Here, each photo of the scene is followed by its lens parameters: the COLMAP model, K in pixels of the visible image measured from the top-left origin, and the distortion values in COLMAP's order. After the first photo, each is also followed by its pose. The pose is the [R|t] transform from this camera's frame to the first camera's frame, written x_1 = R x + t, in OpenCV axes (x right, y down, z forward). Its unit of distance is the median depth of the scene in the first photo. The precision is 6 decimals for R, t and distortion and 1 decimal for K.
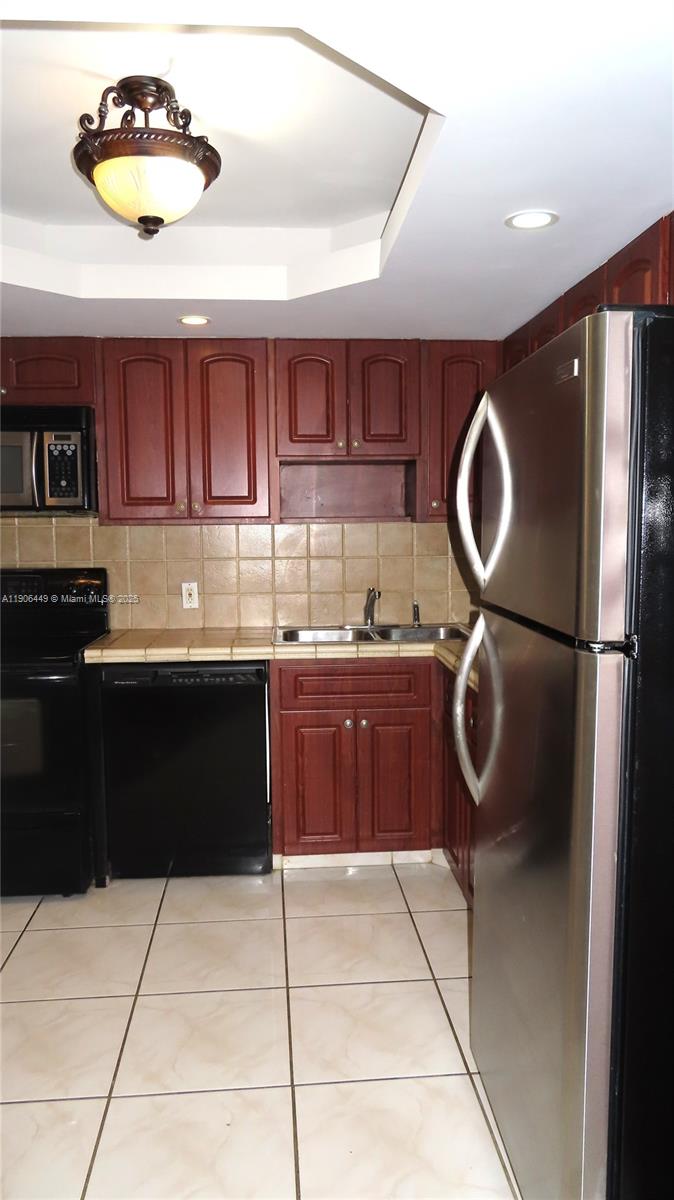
lens RADIAL K [[857.5, 0, 343.1], [0, 857.5, 597.7], [0, 0, 1]] dist [-0.006646, 0.000592]
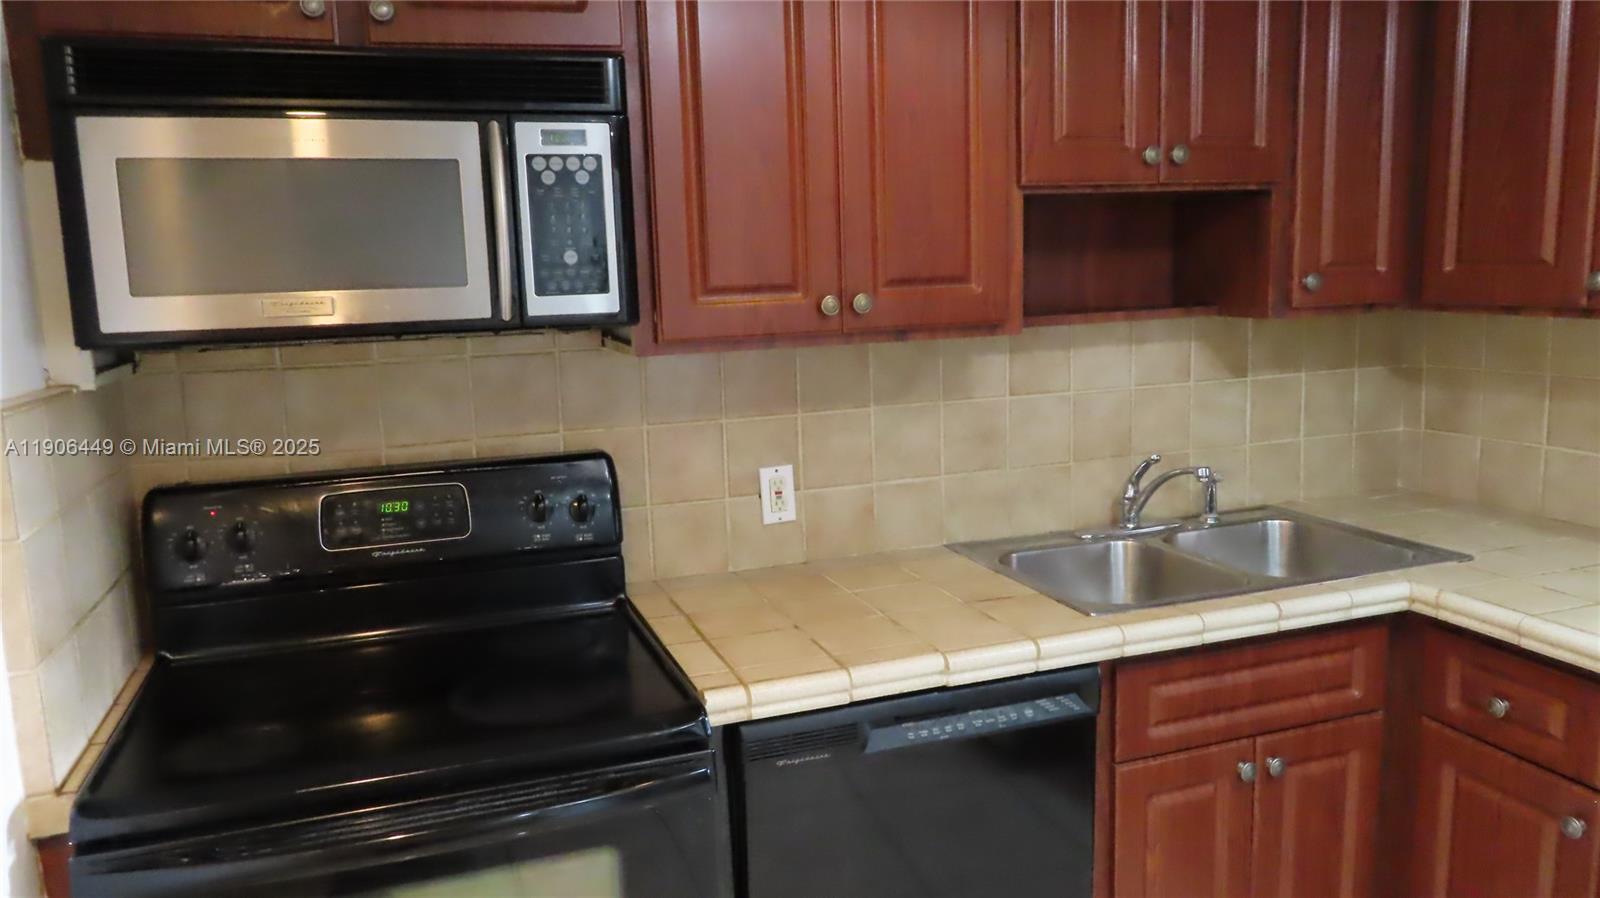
lens RADIAL K [[1143.4, 0, 800.0], [0, 1143.4, 449.0], [0, 0, 1]] dist [-0.006646, 0.000592]
pose [[0.966186, -0.064274, 0.249708, -0.356173], [0.047662, 0.996264, 0.072020, -0.078542], [-0.253404, -0.057683, 0.965639, 0.463797]]
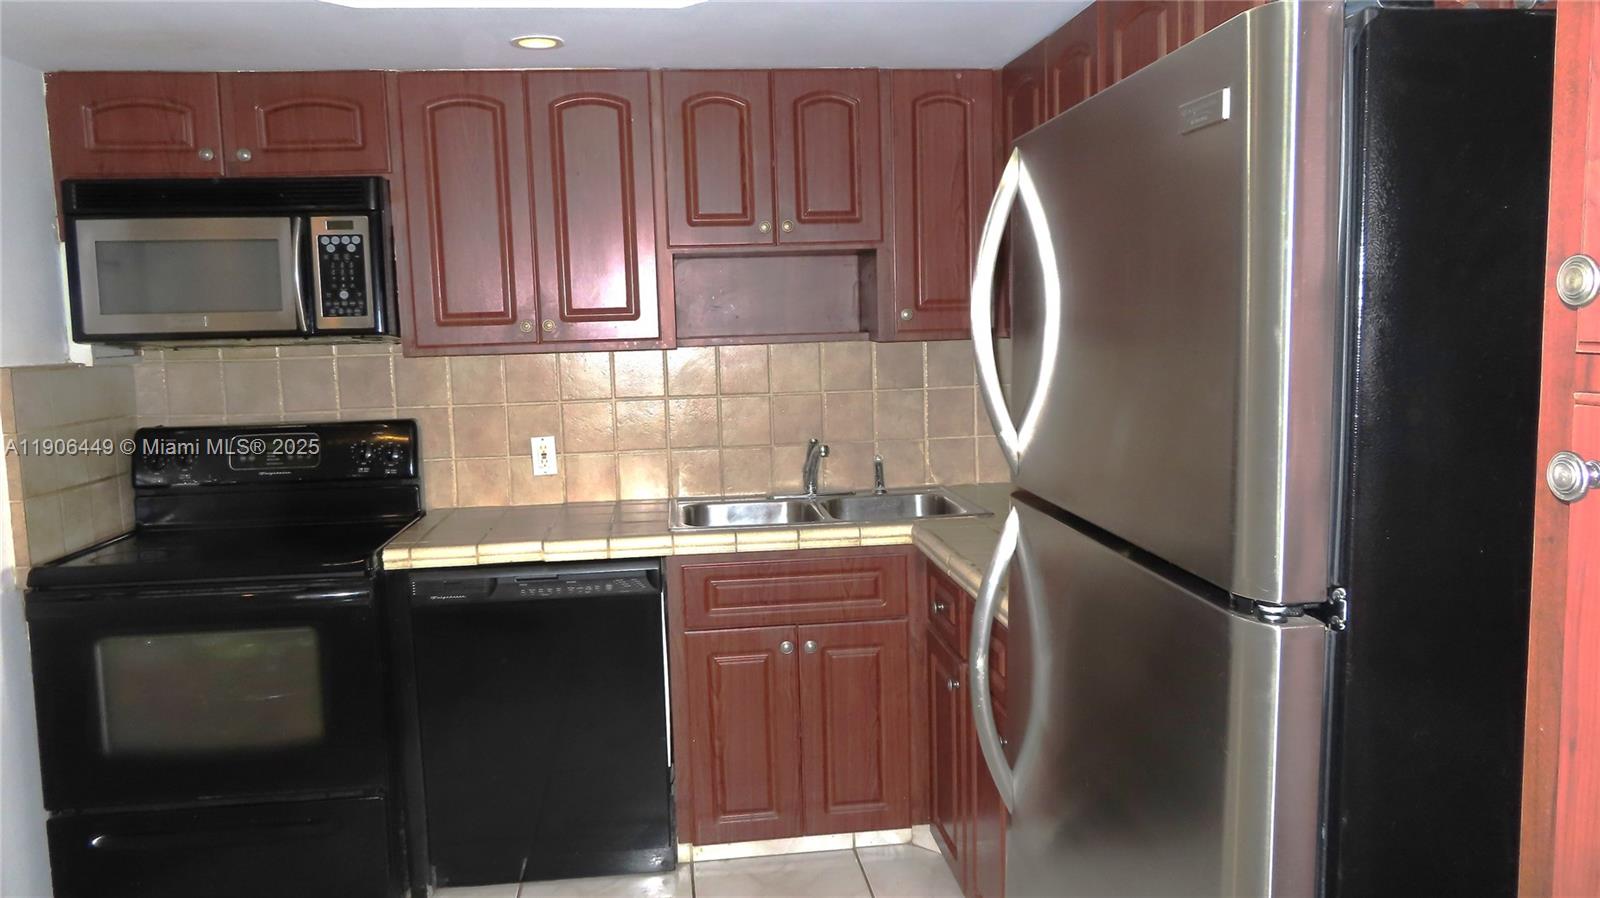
lens RADIAL K [[1143.4, 0, 800.0], [0, 1143.4, 449.0], [0, 0, 1]] dist [-0.006646, 0.000592]
pose [[0.998975, -0.023688, 0.038579, -0.013630], [0.022785, 0.999460, 0.023684, -0.027844], [-0.039120, -0.022781, 0.998975, 0.107642]]
